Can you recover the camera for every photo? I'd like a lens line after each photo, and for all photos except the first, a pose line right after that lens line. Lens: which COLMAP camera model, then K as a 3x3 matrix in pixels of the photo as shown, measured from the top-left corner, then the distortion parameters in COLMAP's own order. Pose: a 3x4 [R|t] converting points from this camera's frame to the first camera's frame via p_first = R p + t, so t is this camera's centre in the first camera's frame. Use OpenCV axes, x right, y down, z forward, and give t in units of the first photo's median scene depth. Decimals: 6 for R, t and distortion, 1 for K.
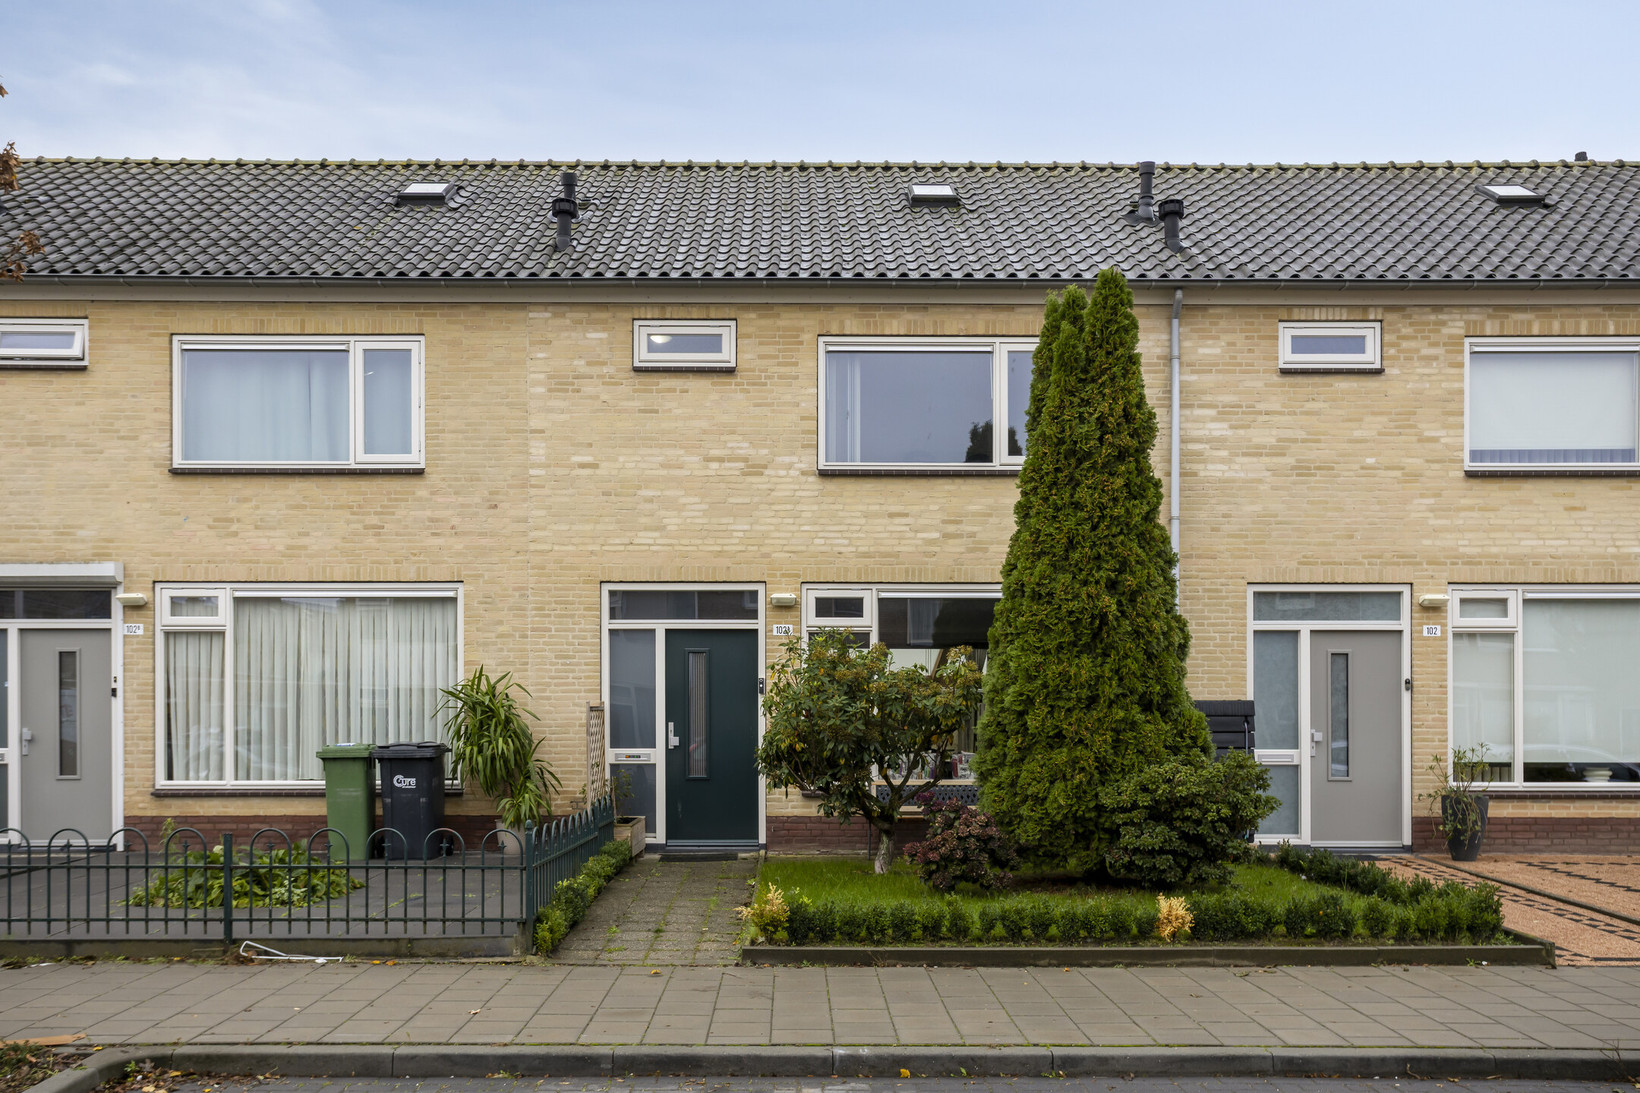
lens RADIAL K [[1410.2, 0, 815.4], [0, 1410.2, 688.0], [0, 0, 1]] dist [0.004756, 0.046623]
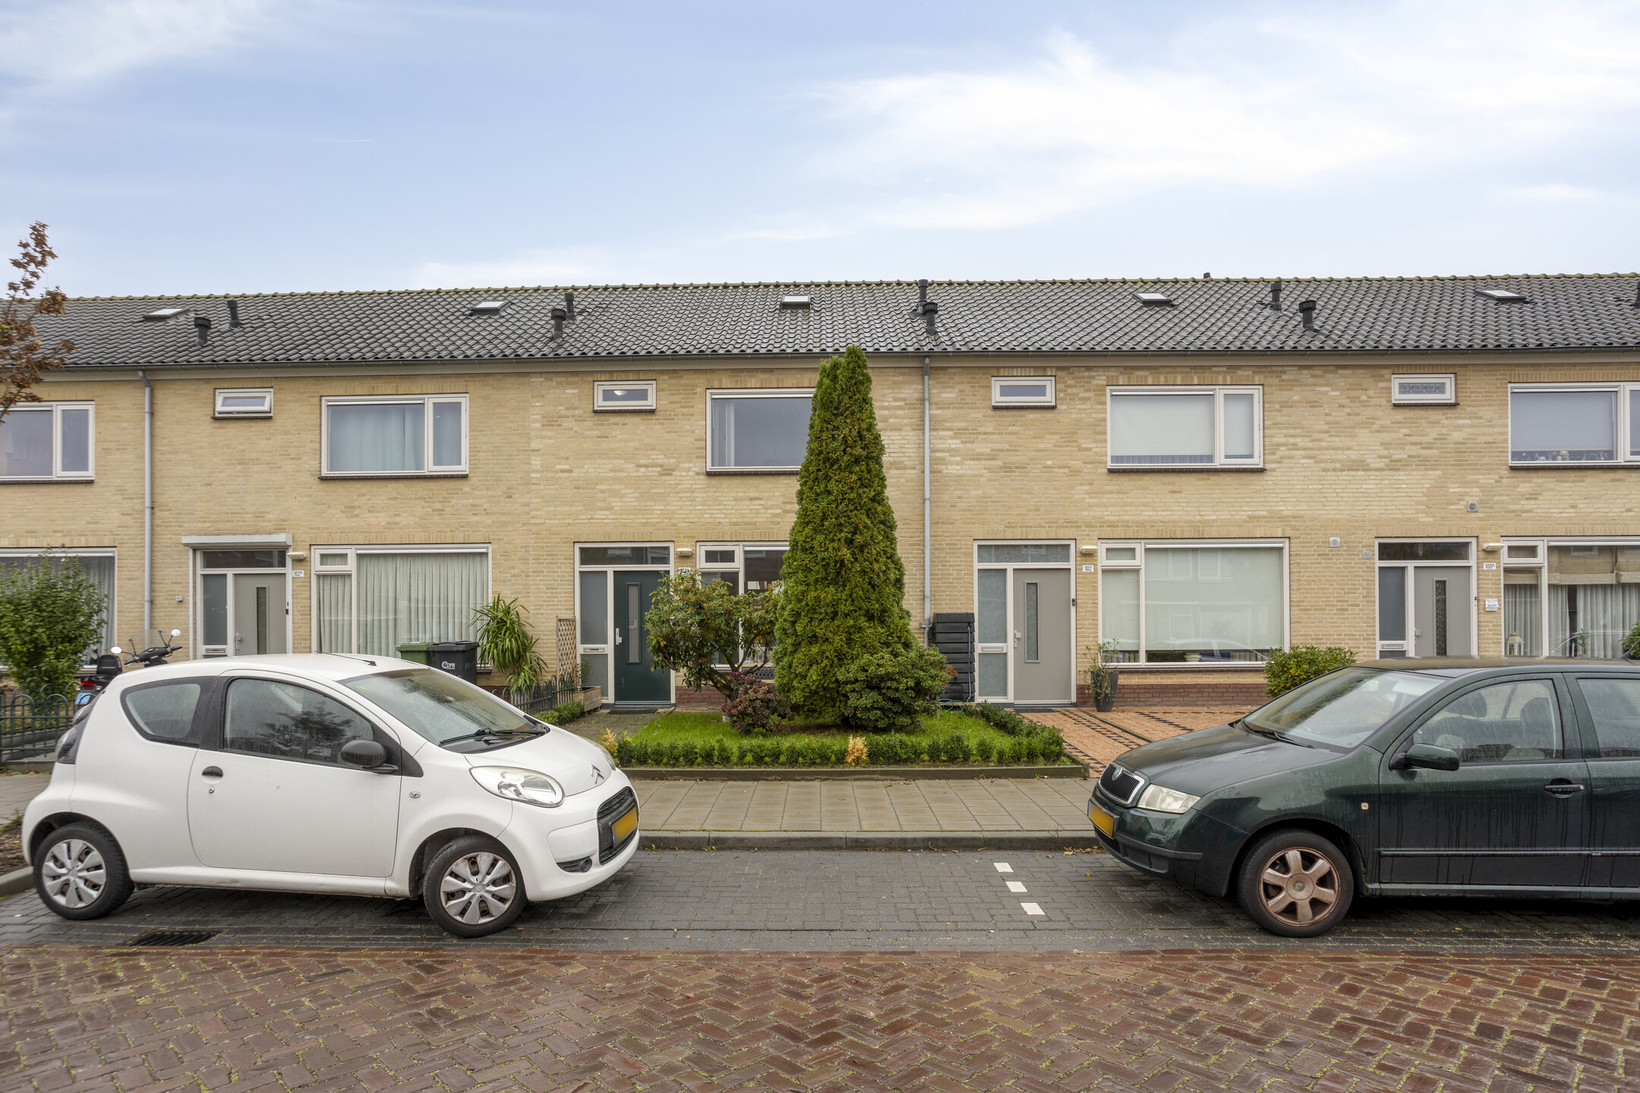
lens RADIAL K [[873.6, 0, 823.2], [0, 873.6, 601.3], [0, 0, 1]] dist [-0.049789, 0.044695]
pose [[0.999502, -0.006314, -0.030919, 0.165754], [0.006203, 0.999974, -0.003680, -0.001632], [0.030942, 0.003486, 0.999515, 0.006810]]
